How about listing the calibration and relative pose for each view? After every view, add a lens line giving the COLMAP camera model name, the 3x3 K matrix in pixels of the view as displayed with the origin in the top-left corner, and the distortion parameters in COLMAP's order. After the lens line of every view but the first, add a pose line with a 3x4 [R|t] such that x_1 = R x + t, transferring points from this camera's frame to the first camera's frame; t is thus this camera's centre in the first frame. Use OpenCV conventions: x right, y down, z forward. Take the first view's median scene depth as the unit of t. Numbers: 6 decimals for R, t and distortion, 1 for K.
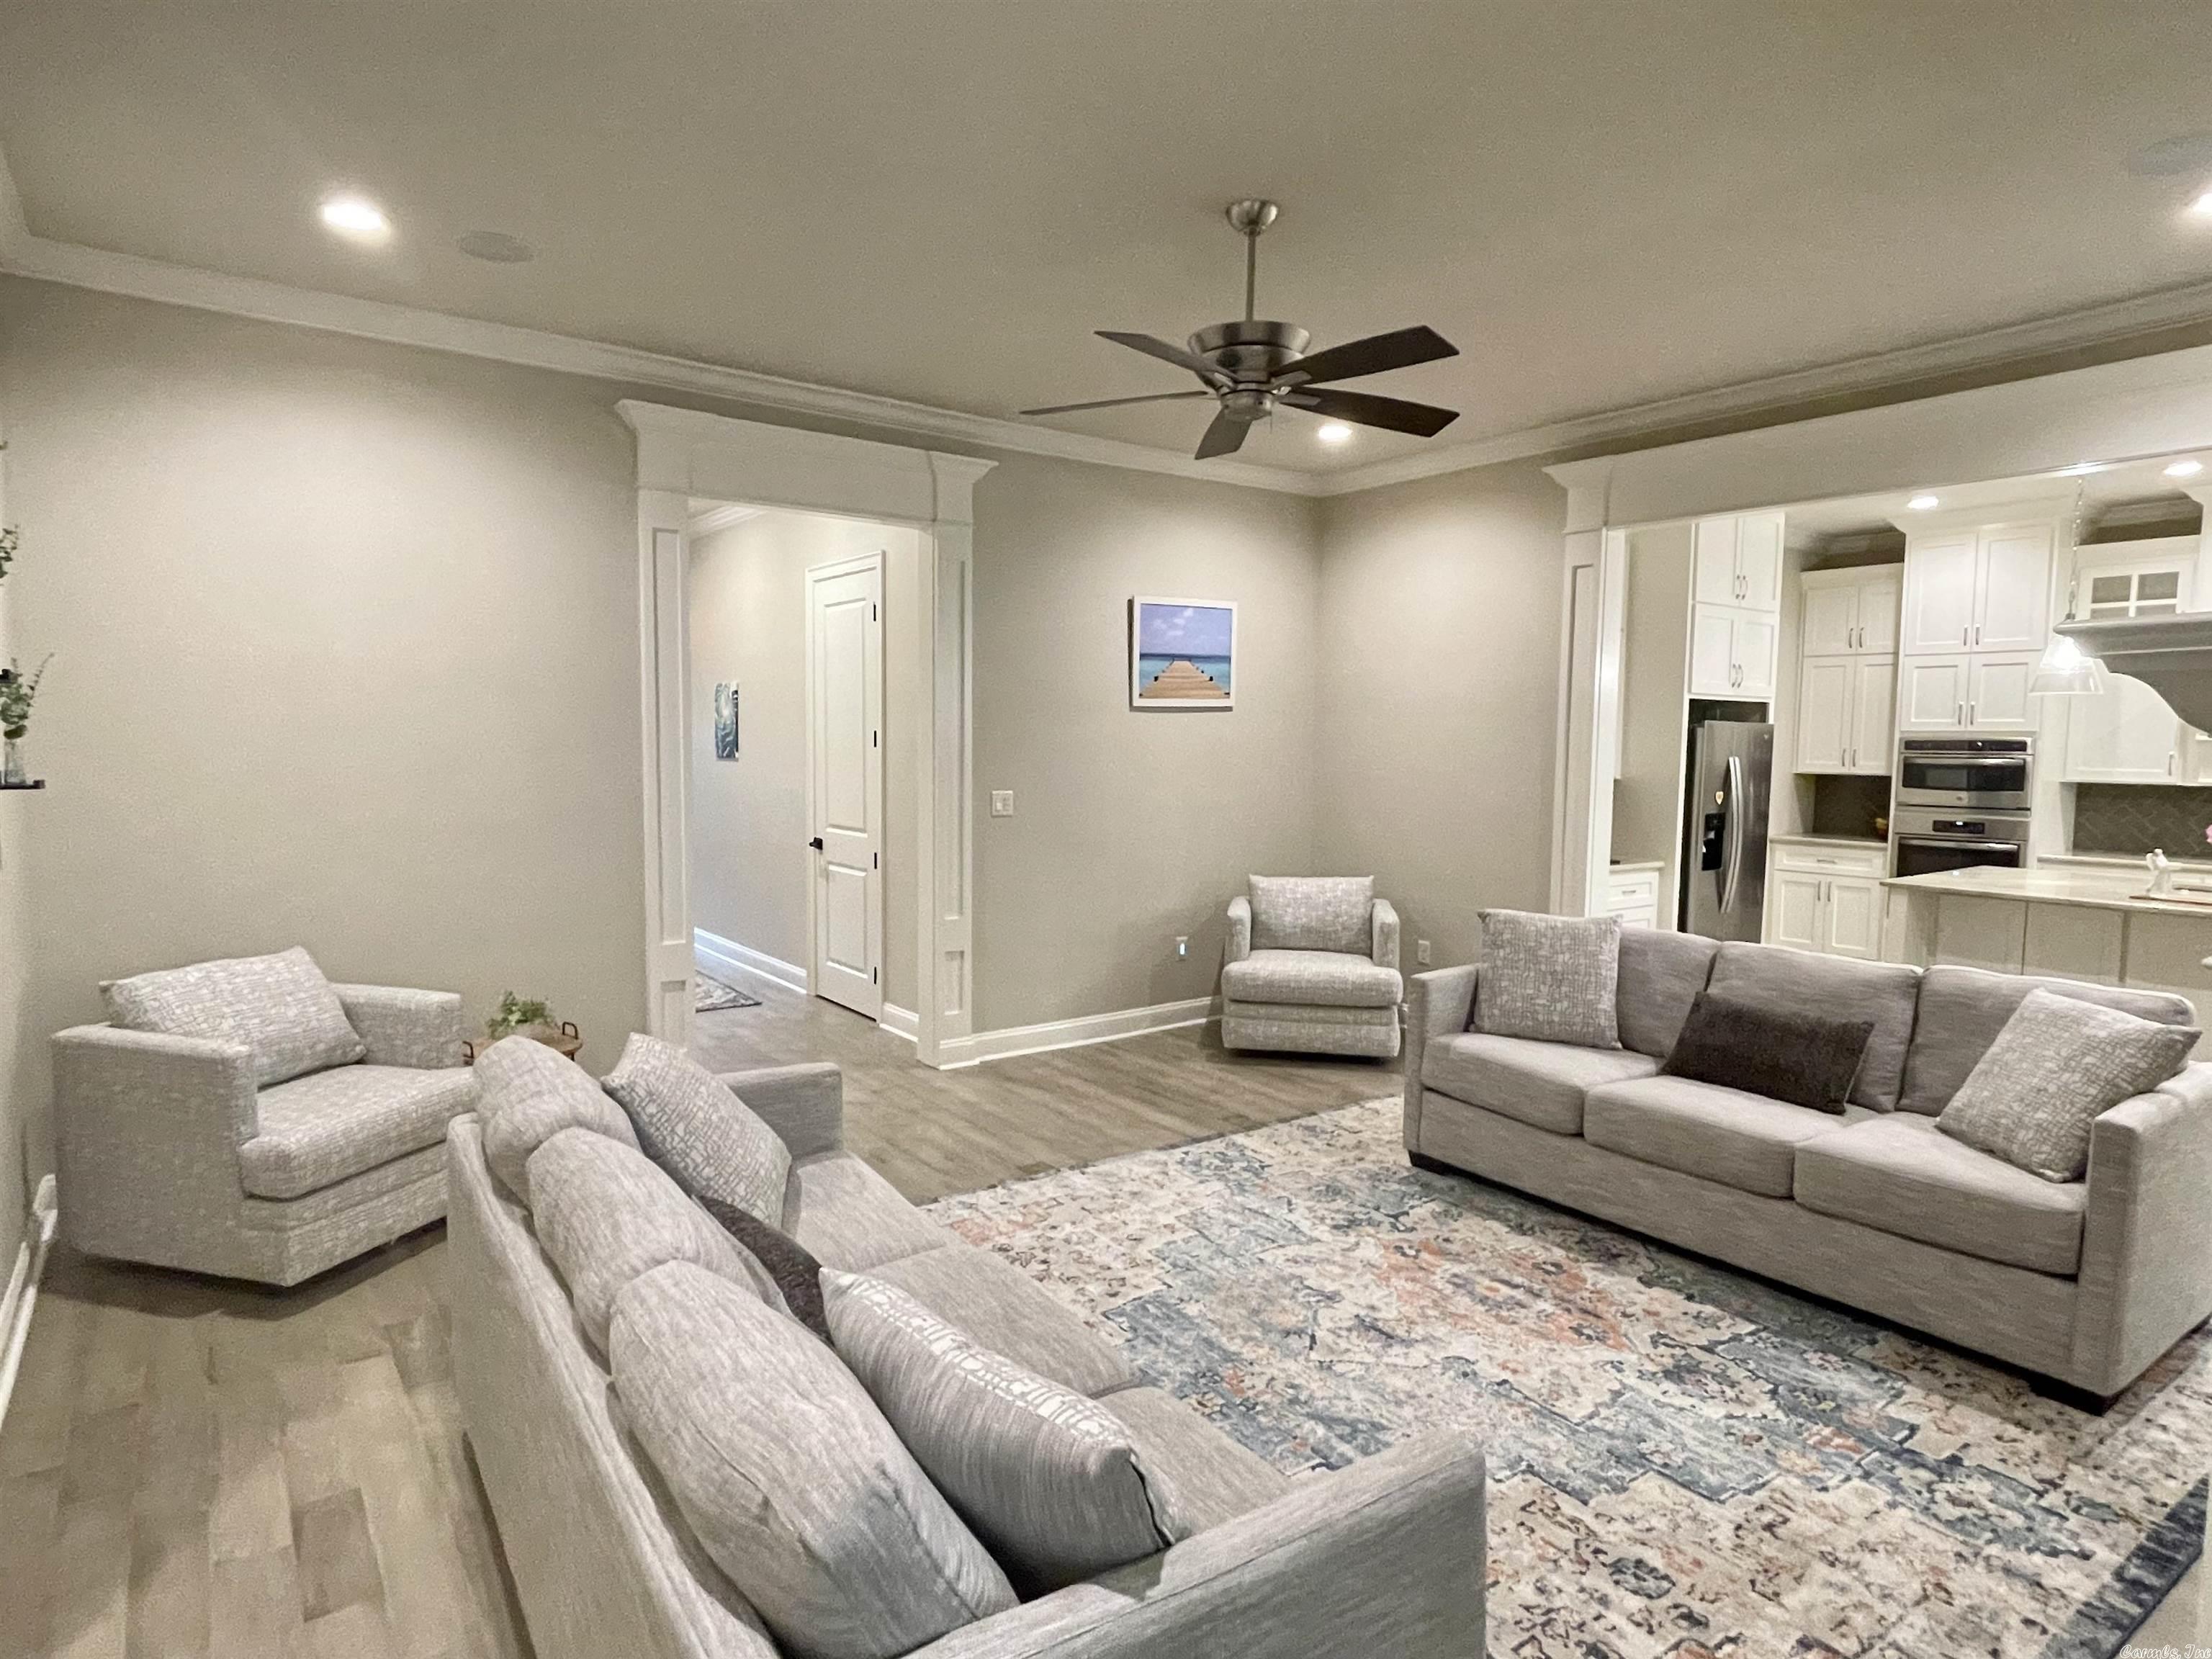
lens RADIAL K [[1236.0, 0, 1086.8], [0, 1236.0, 830.1], [0, 0, 1]] dist [0.009396, -0.007656]
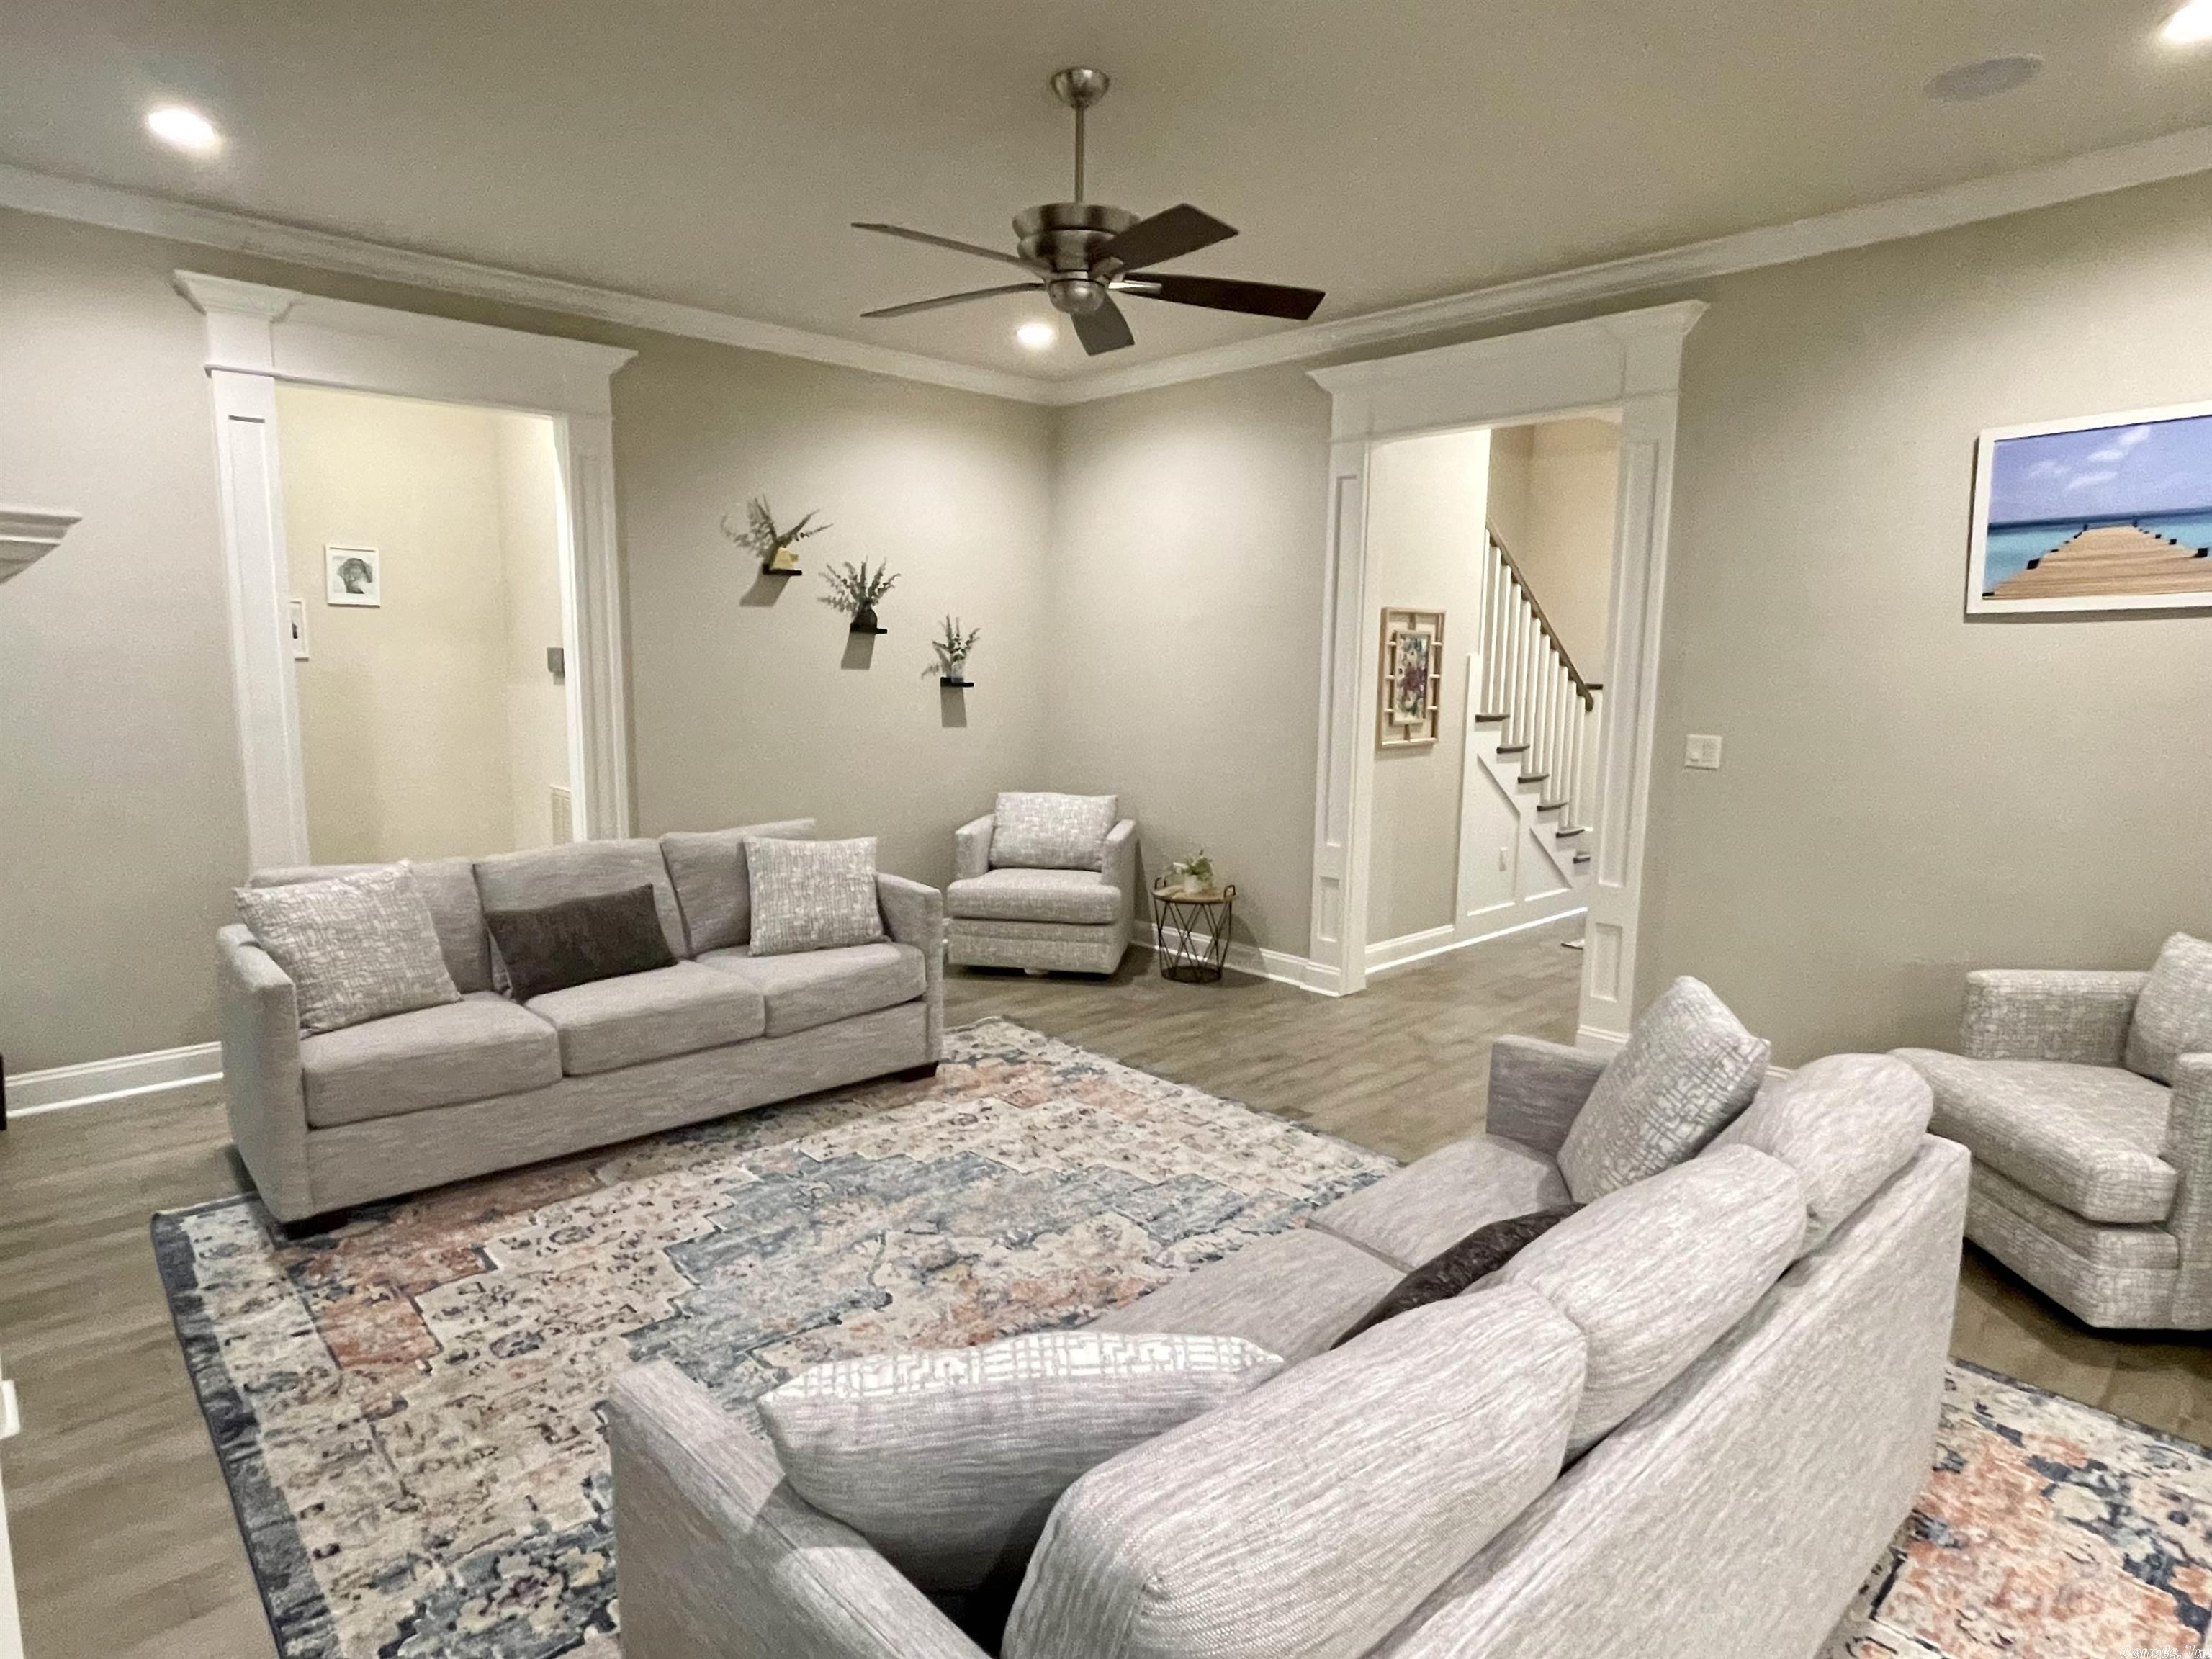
lens RADIAL K [[1236.0, 0, 1097.9], [0, 1236.0, 827.5], [0, 0, 1]] dist [0.009396, -0.007656]
pose [[0.133193, 0.127970, -0.982794, 0.947416], [-0.081132, 0.989709, 0.117875, -0.051339], [0.987764, 0.064036, 0.142205, 0.776435]]
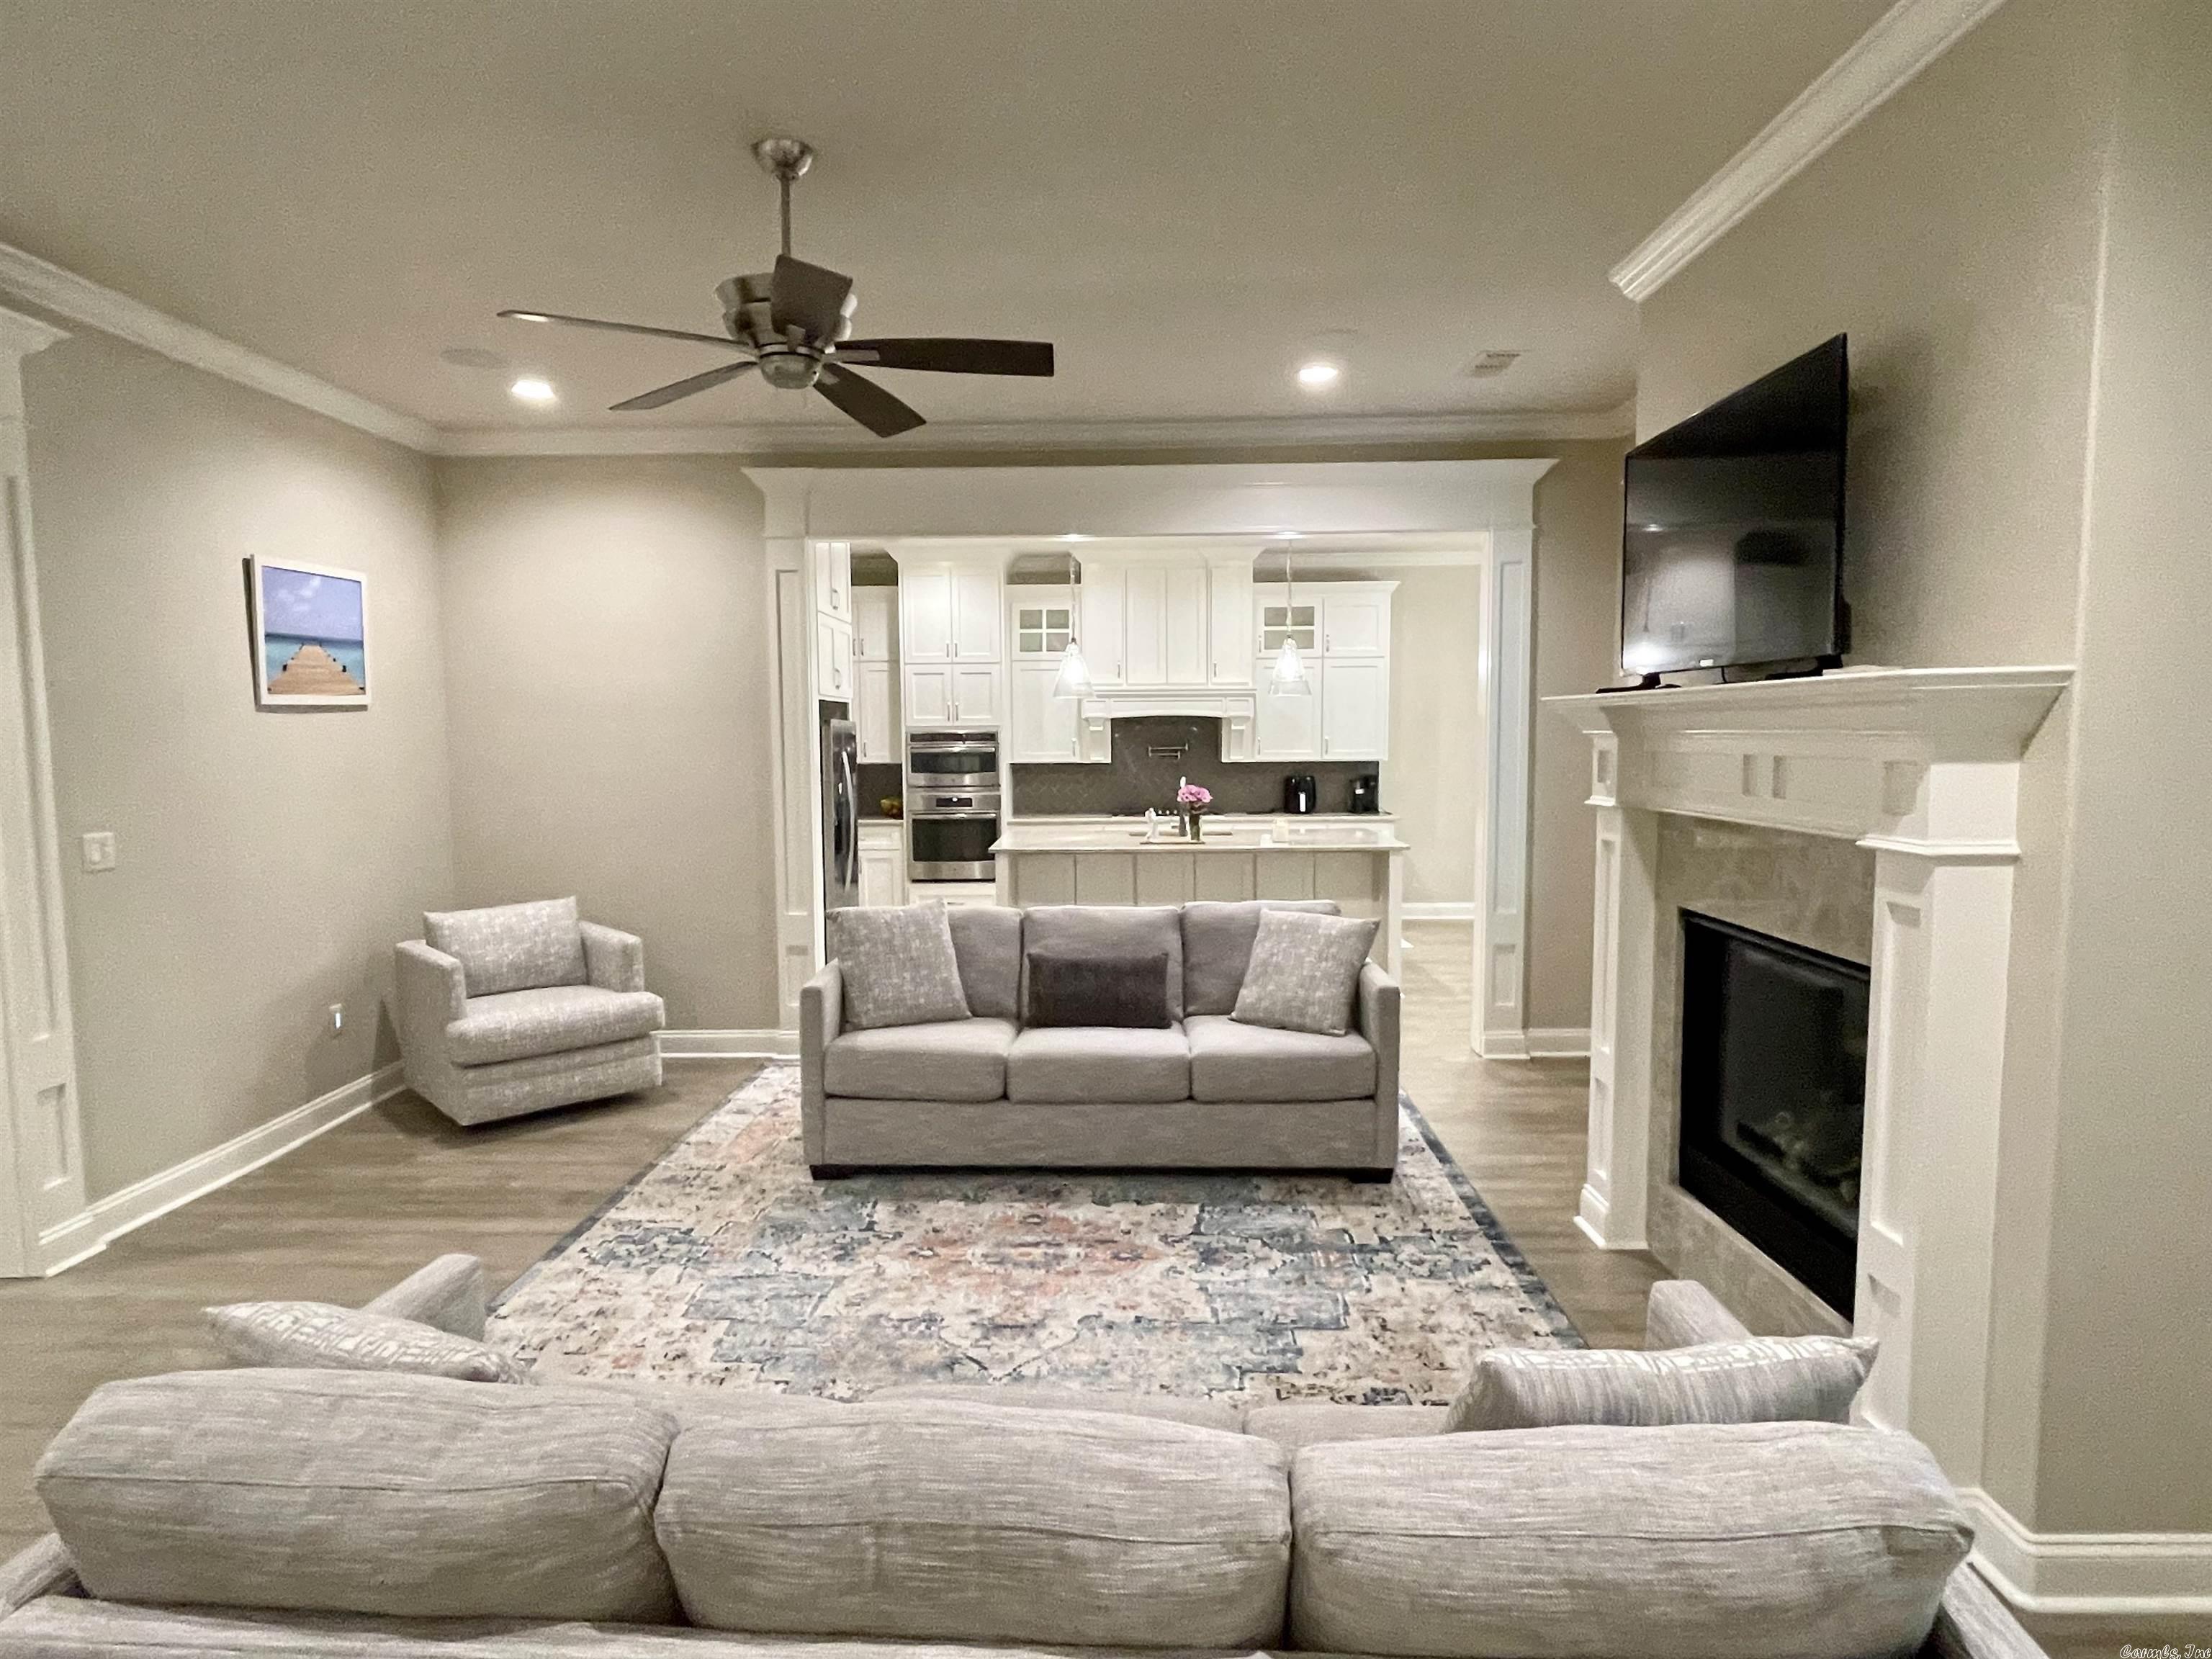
lens RADIAL K [[1236.0, 0, 1090.0], [0, 1236.0, 825.8], [0, 0, 1]] dist [0.009396, -0.007656]
pose [[0.608087, -0.075102, 0.790310, -0.397733], [0.075206, 0.996488, 0.036829, -0.028887], [-0.790300, 0.037041, 0.611599, 0.253562]]
